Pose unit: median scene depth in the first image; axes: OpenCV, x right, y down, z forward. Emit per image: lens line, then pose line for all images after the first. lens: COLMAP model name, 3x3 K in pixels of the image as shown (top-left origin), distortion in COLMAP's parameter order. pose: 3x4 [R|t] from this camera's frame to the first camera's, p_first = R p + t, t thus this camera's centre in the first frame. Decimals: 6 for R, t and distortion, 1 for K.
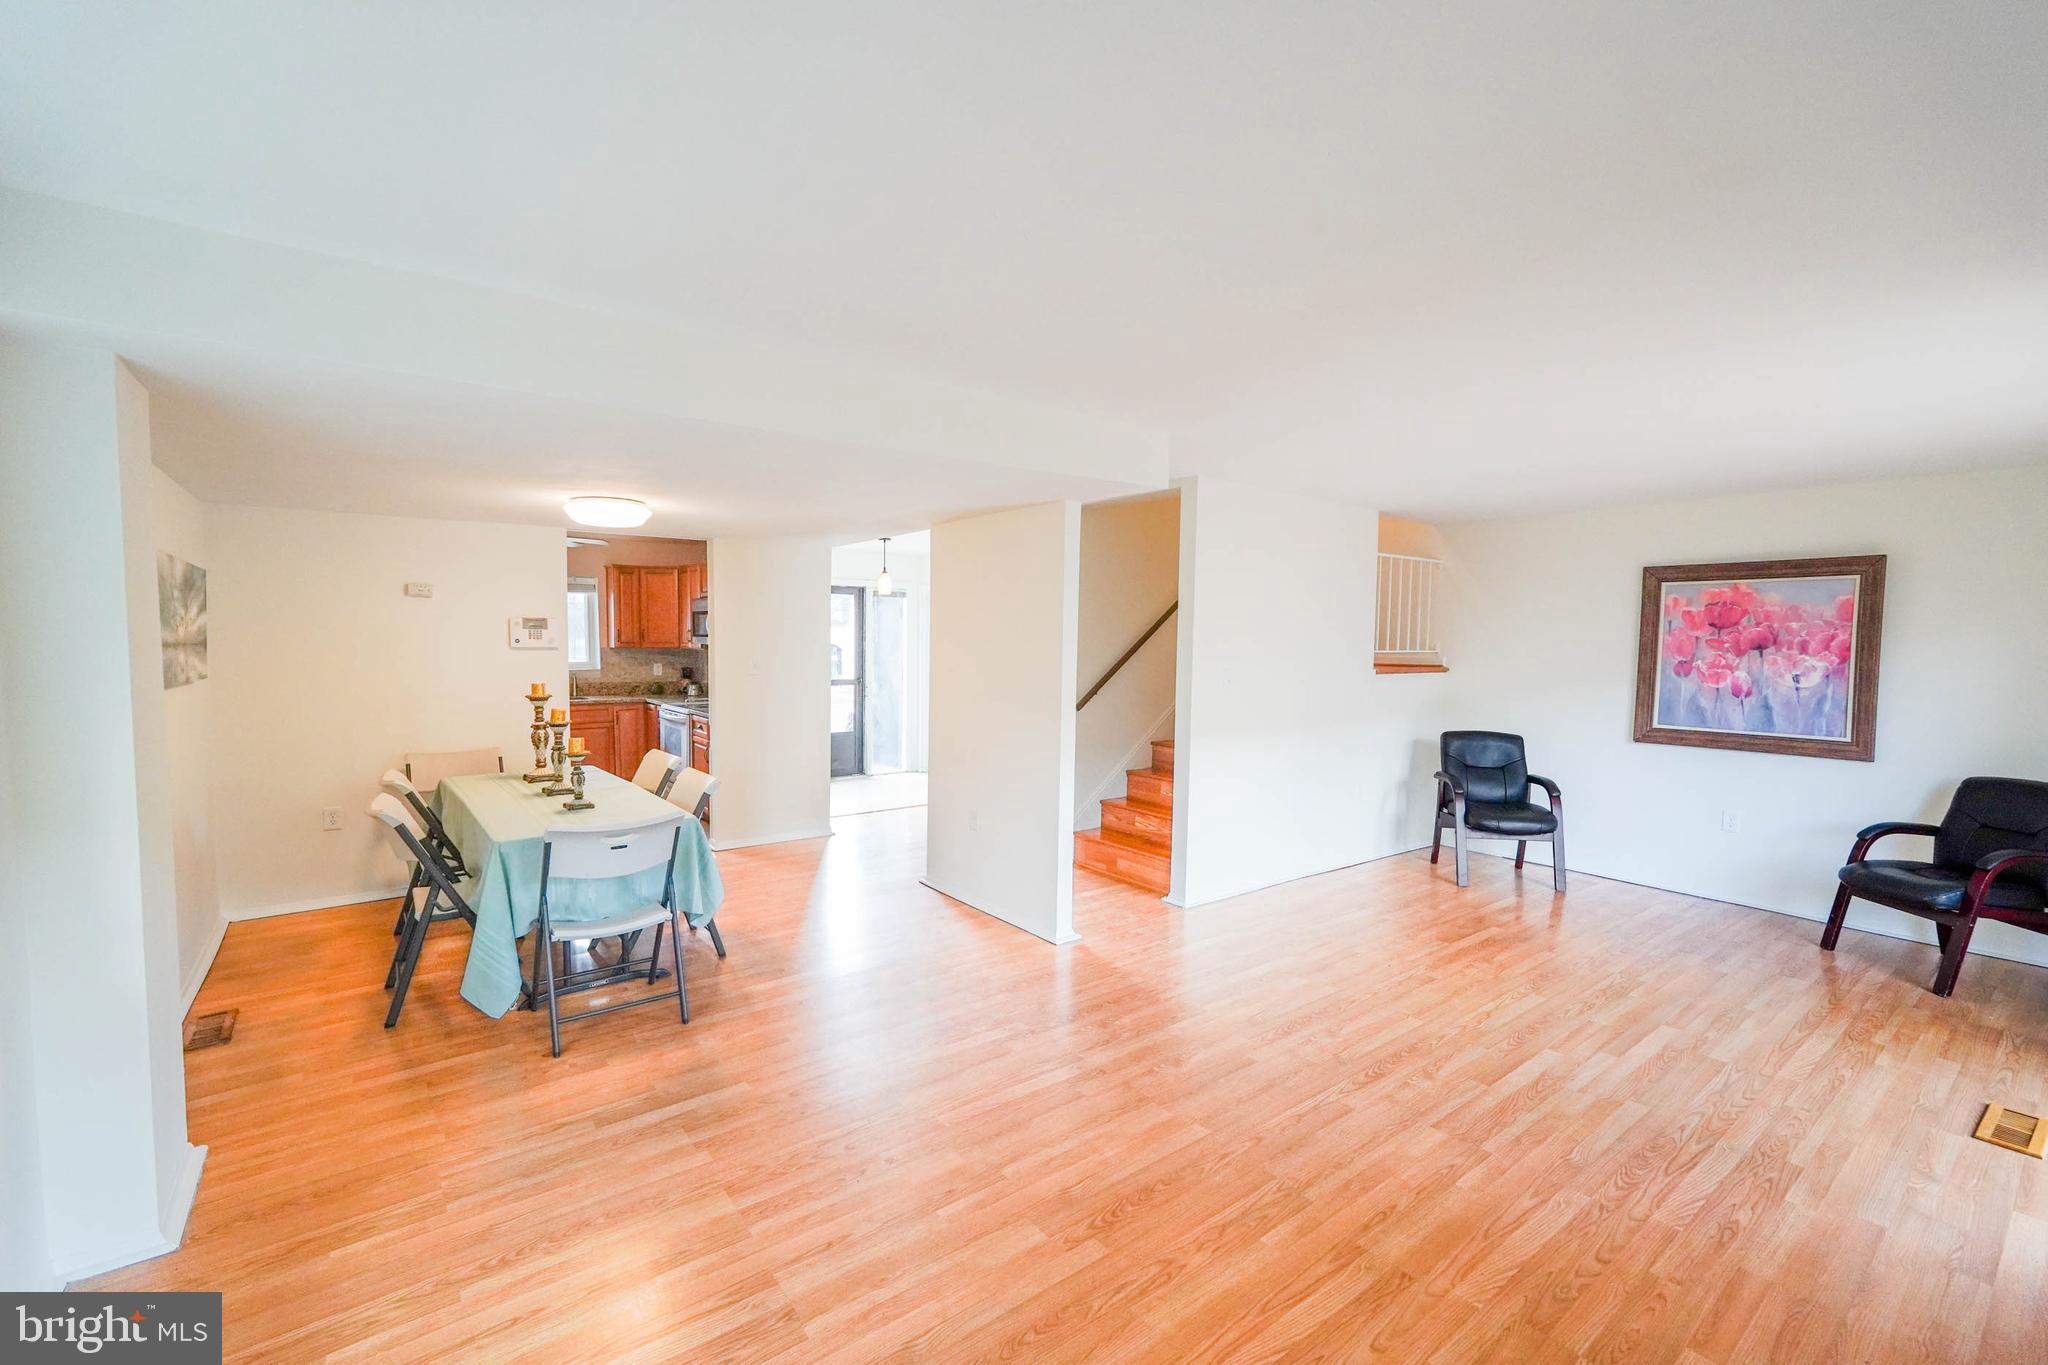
lens RADIAL K [[861.6, 0, 1024.0], [0, 861.6, 682.5], [0, 0, 1]] dist [0.000957, -0.000051]
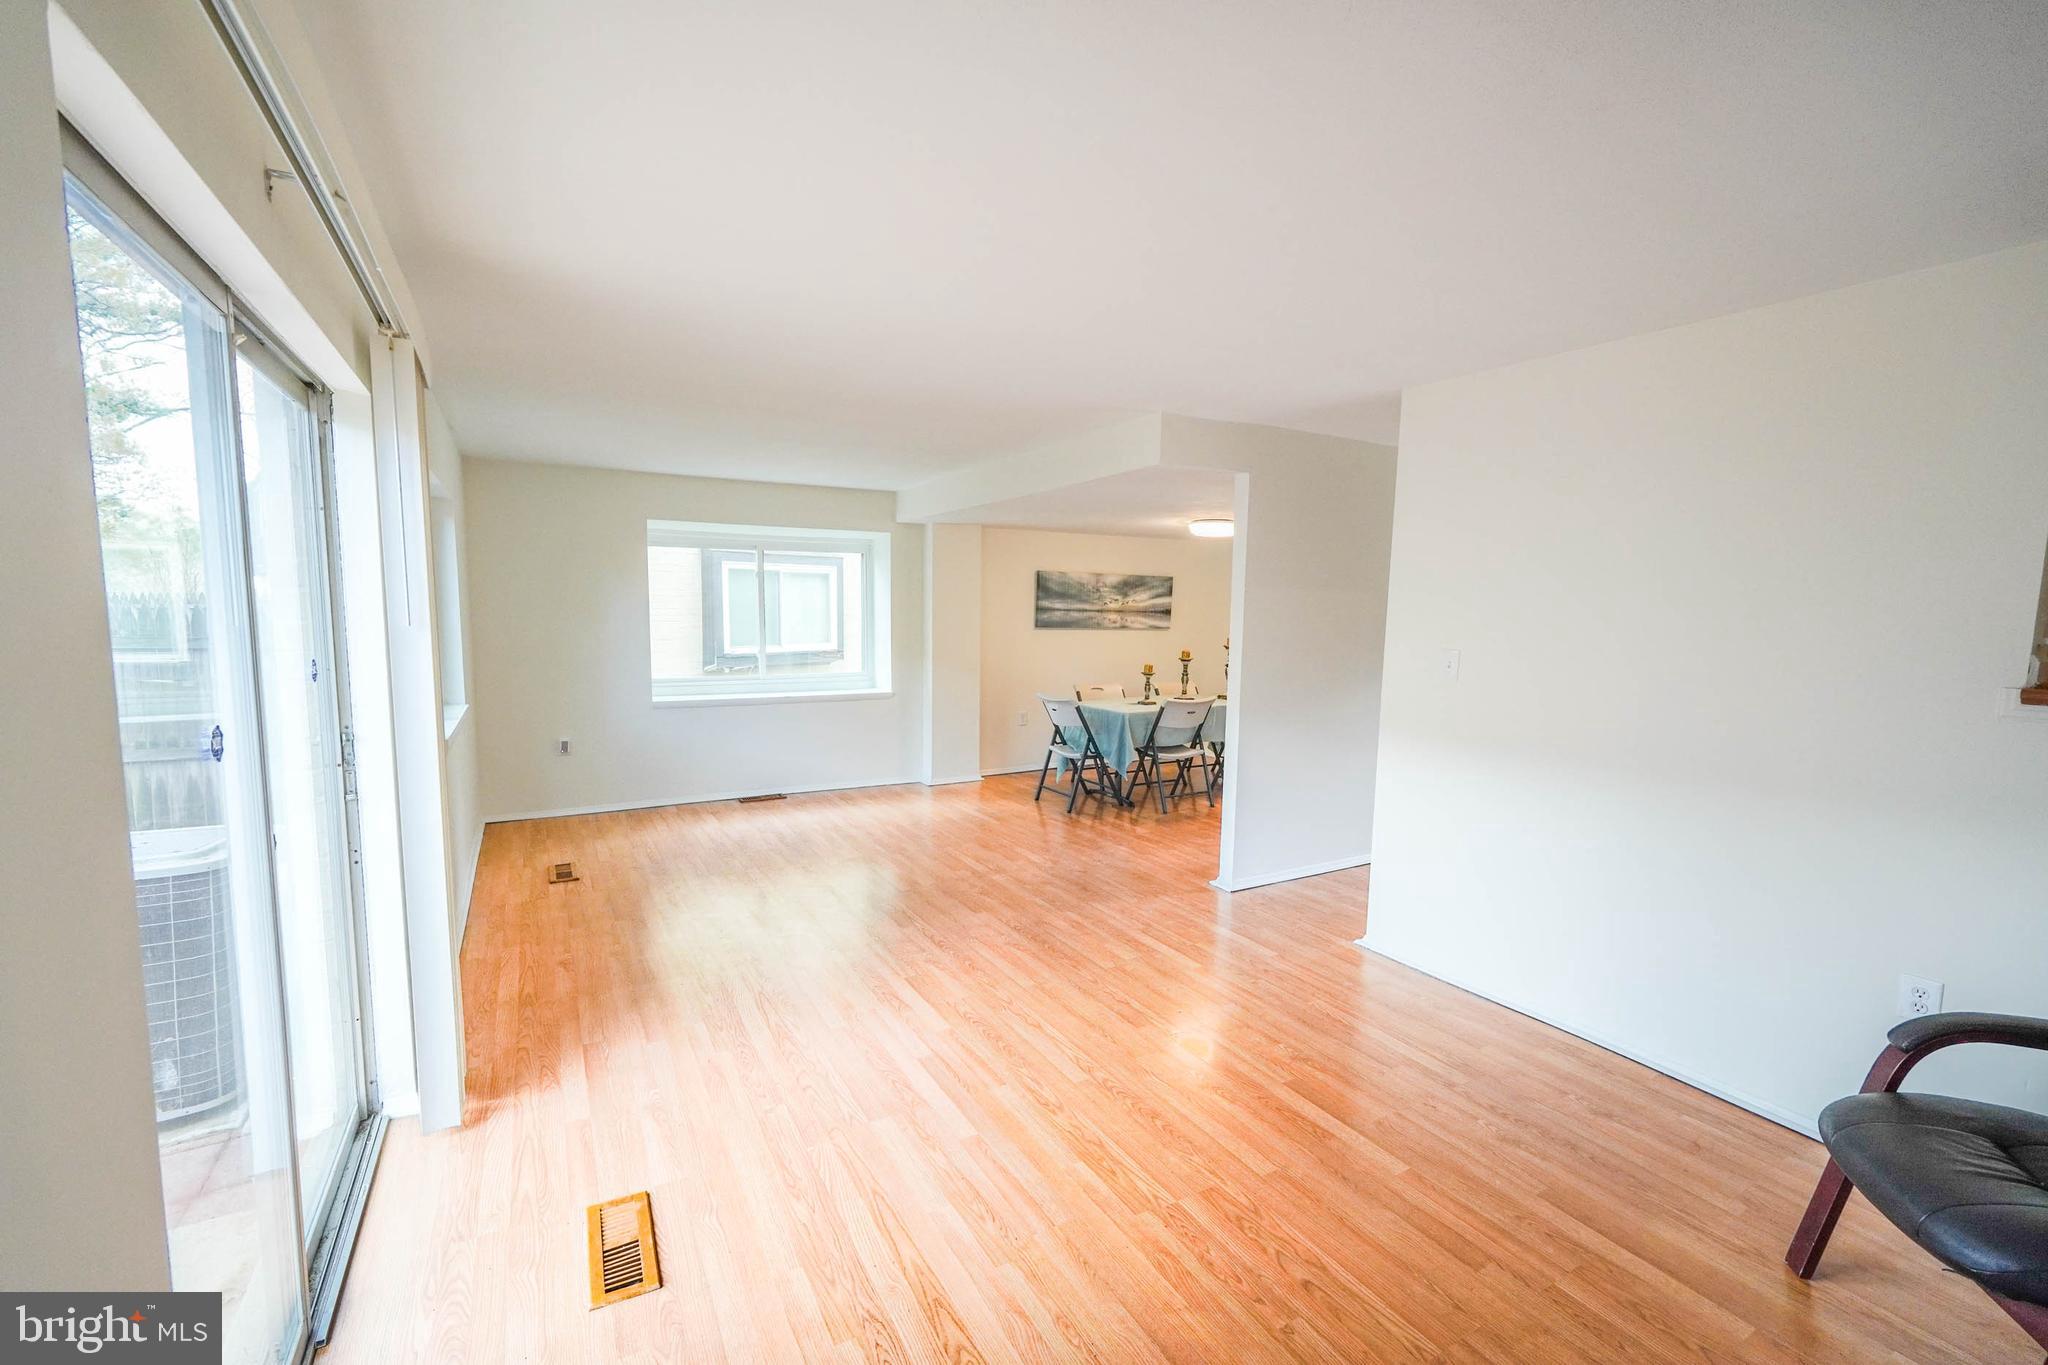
lens RADIAL K [[861.6, 0, 1024.0], [0, 861.6, 682.5], [0, 0, 1]] dist [0.000957, -0.000051]
pose [[-0.139812, 0.069453, -0.987739, 0.962684], [-0.066854, 0.994599, 0.079398, -0.020943], [0.987919, 0.077136, -0.134414, 0.753390]]
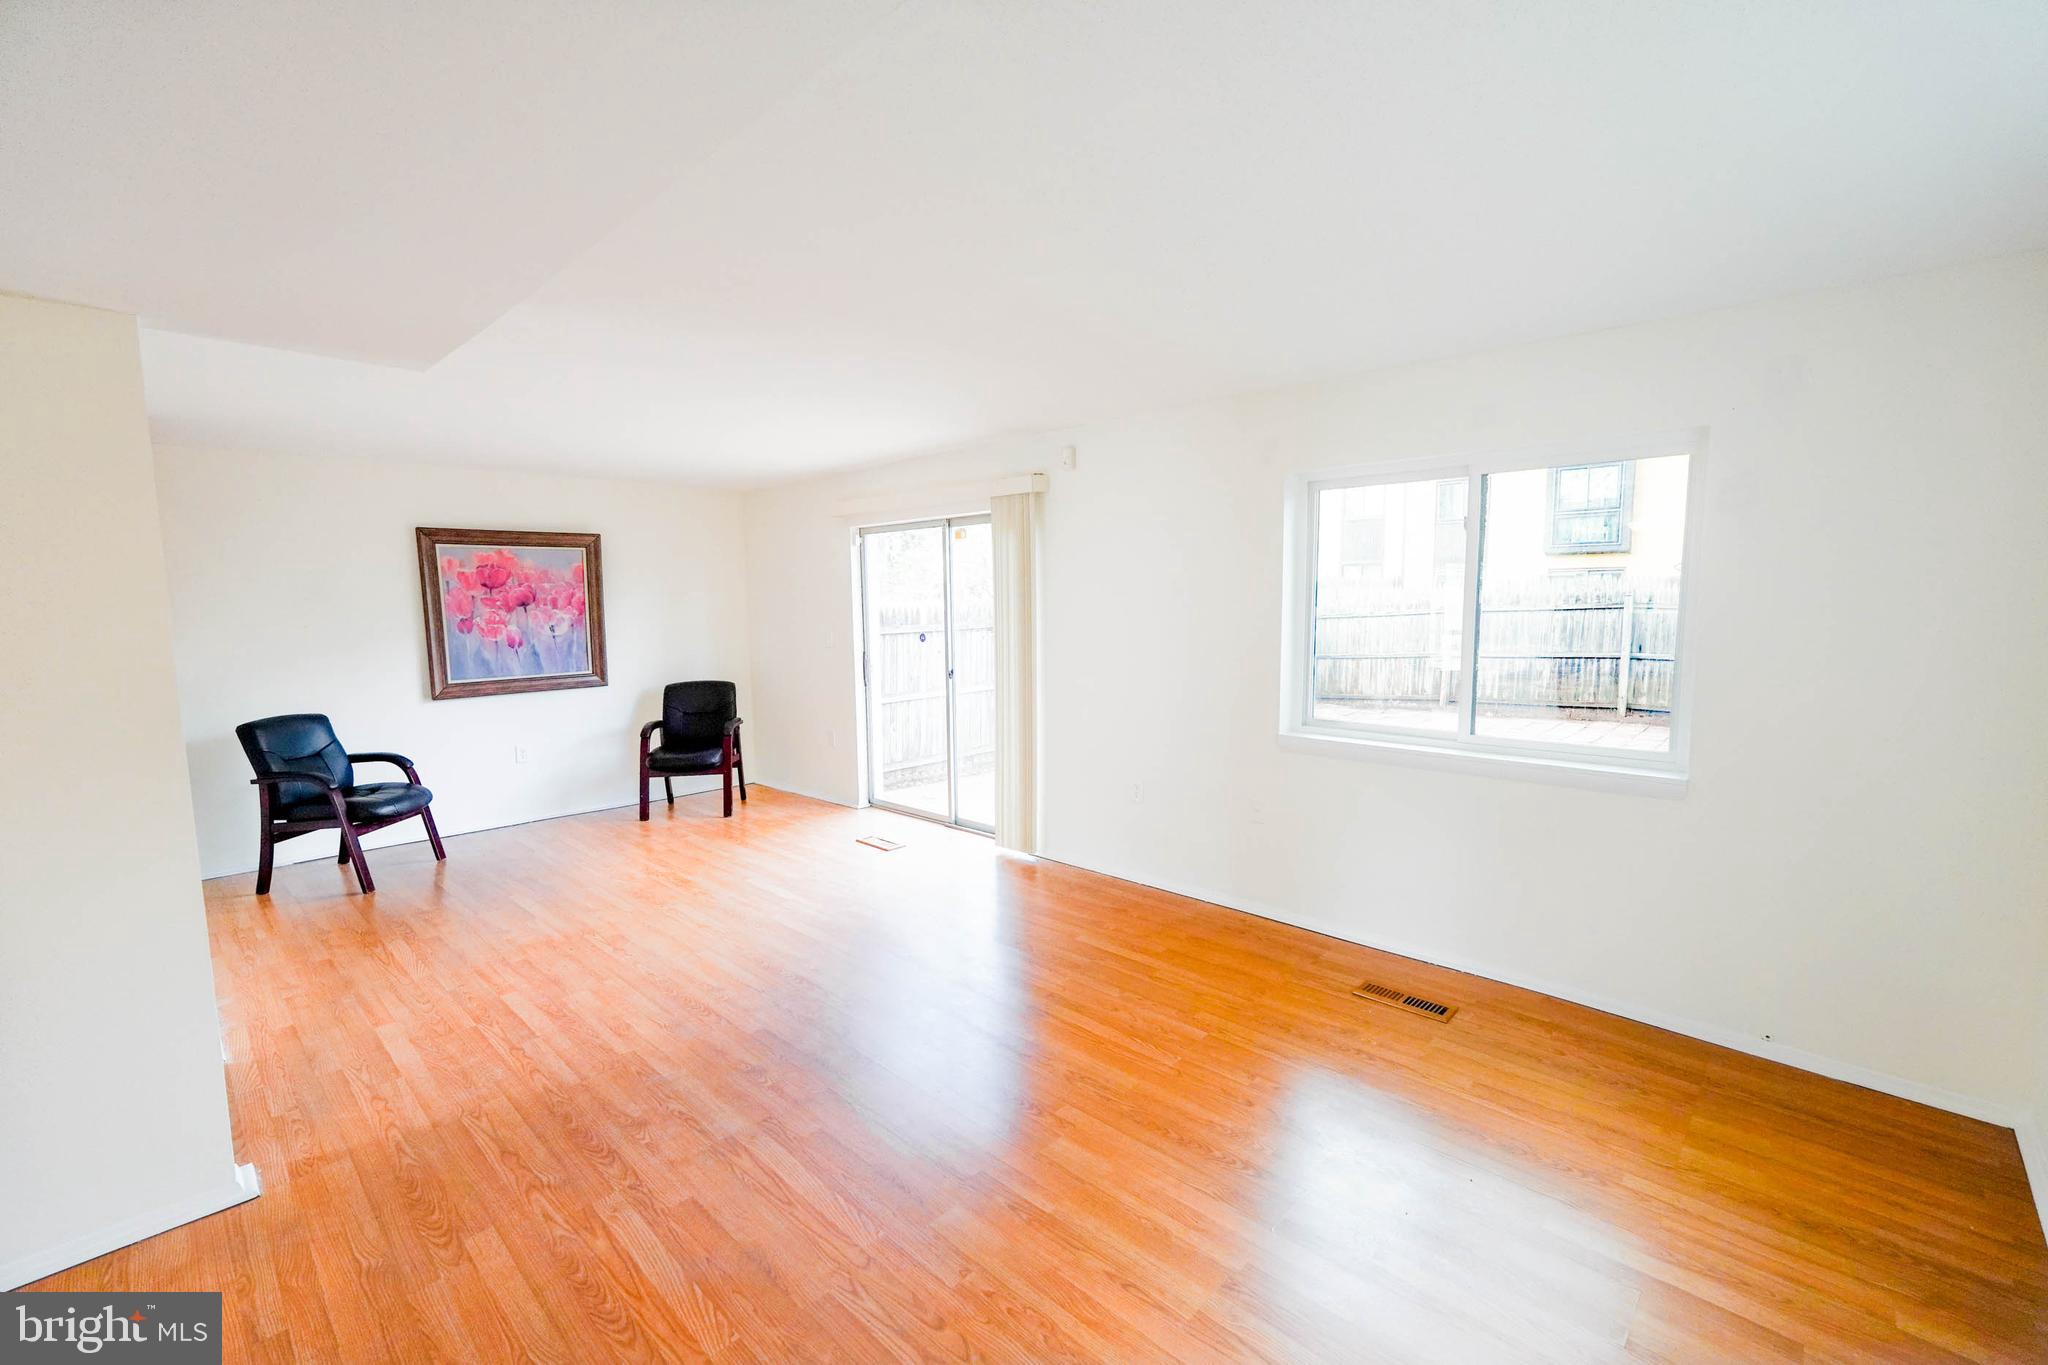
lens RADIAL K [[854.9, 0, 1024.0], [0, 854.9, 682.5], [0, 0, 1]] dist [0.000661, -0.000009]
pose [[-0.153539, -0.110655, 0.981927, -0.427057], [0.060736, 0.990775, 0.121149, -0.034967], [-0.986274, 0.078239, -0.145401, 0.500901]]
